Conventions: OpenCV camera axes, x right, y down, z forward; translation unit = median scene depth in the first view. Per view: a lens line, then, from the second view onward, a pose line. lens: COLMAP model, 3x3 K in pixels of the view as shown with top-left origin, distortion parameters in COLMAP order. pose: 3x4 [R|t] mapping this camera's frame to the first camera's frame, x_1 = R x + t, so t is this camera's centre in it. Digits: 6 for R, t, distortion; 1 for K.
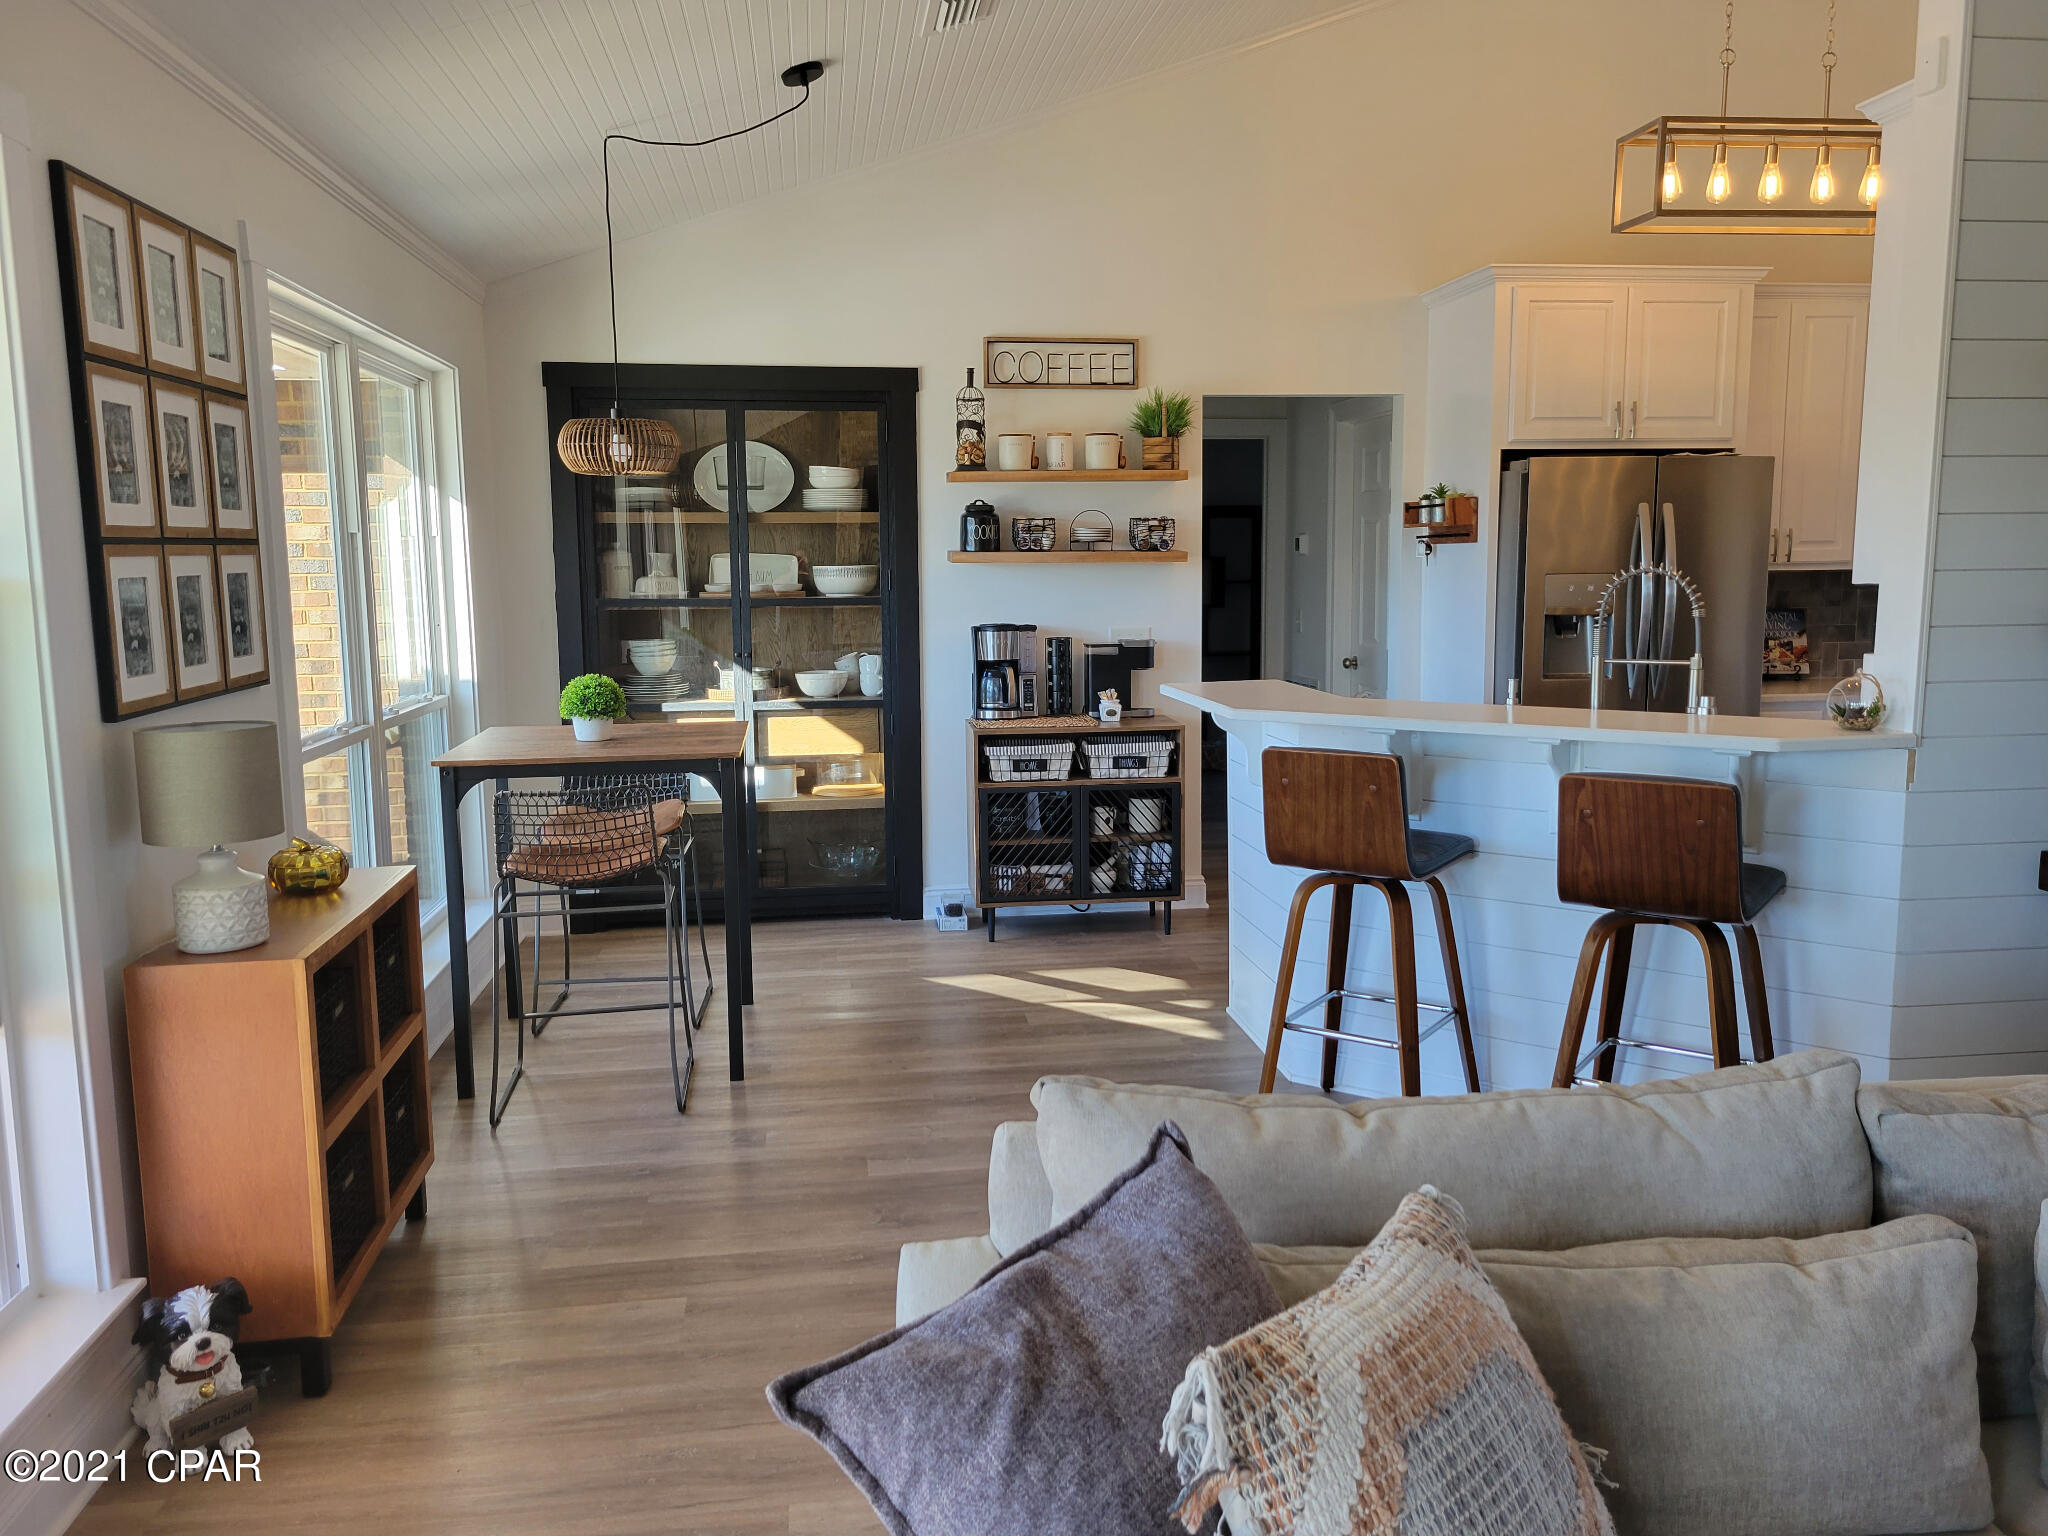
lens RADIAL K [[1543.3, 0, 1001.4], [0, 1543.3, 762.7], [0, 0, 1]] dist [0.057757, -0.037719]
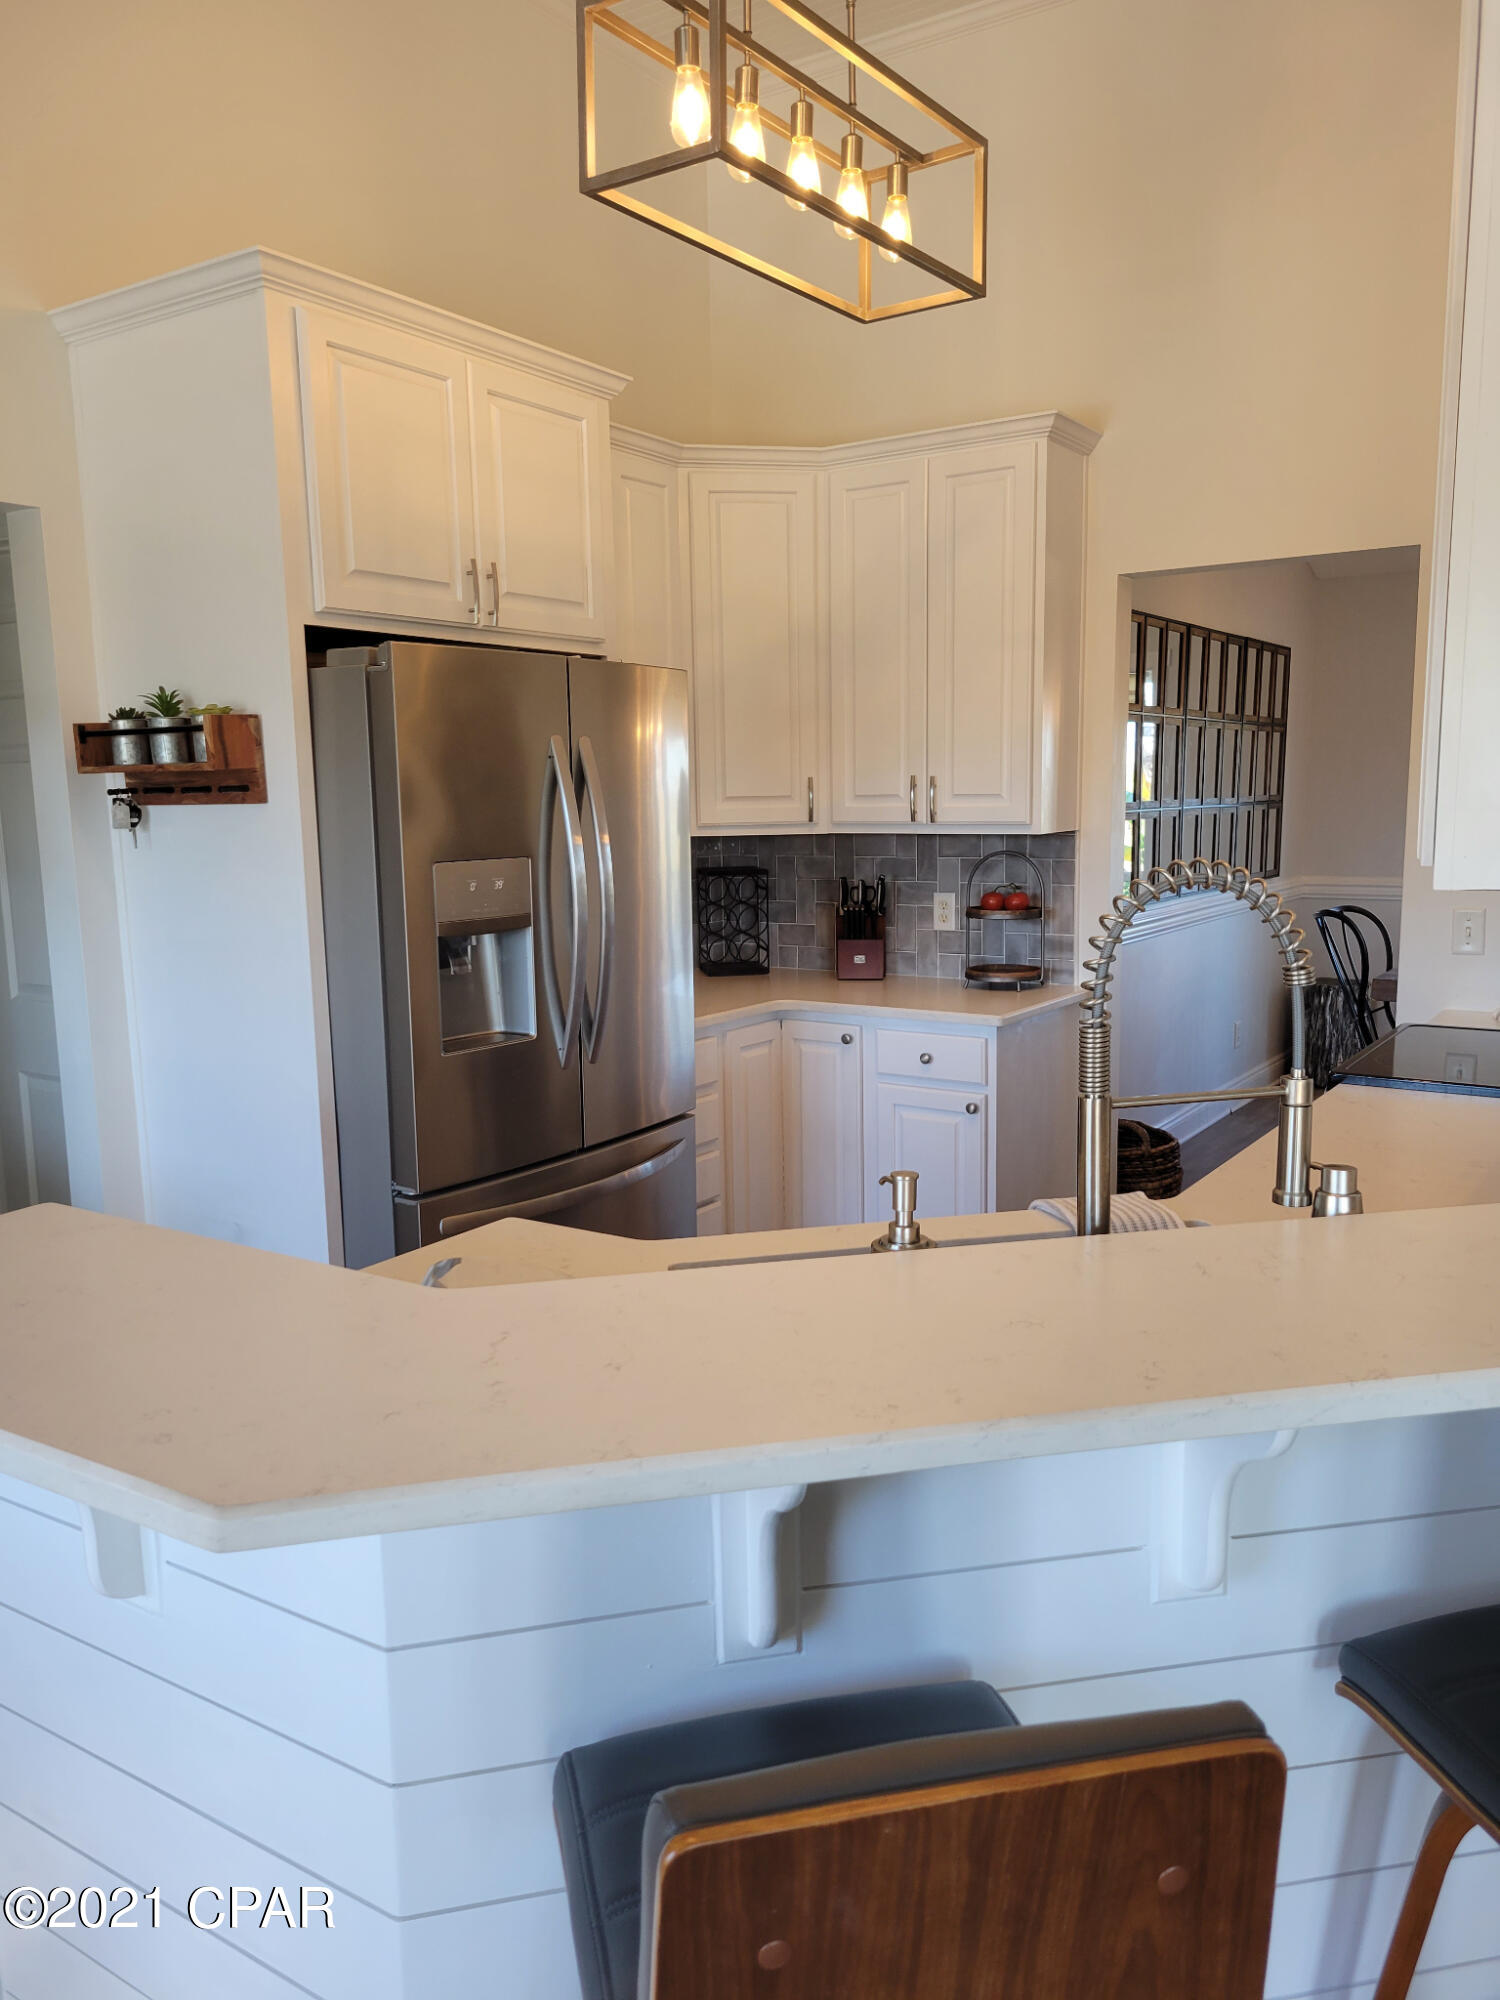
lens RADIAL K [[1507.2, 0, 750.0], [0, 1507.2, 1000.0], [0, 0, 1]] dist [0.057757, -0.037719]
pose [[0.655893, -0.110465, 0.746727, 0.024551], [0.112443, 0.992495, 0.048058, -0.084008], [-0.746432, 0.052443, 0.663392, 0.554768]]
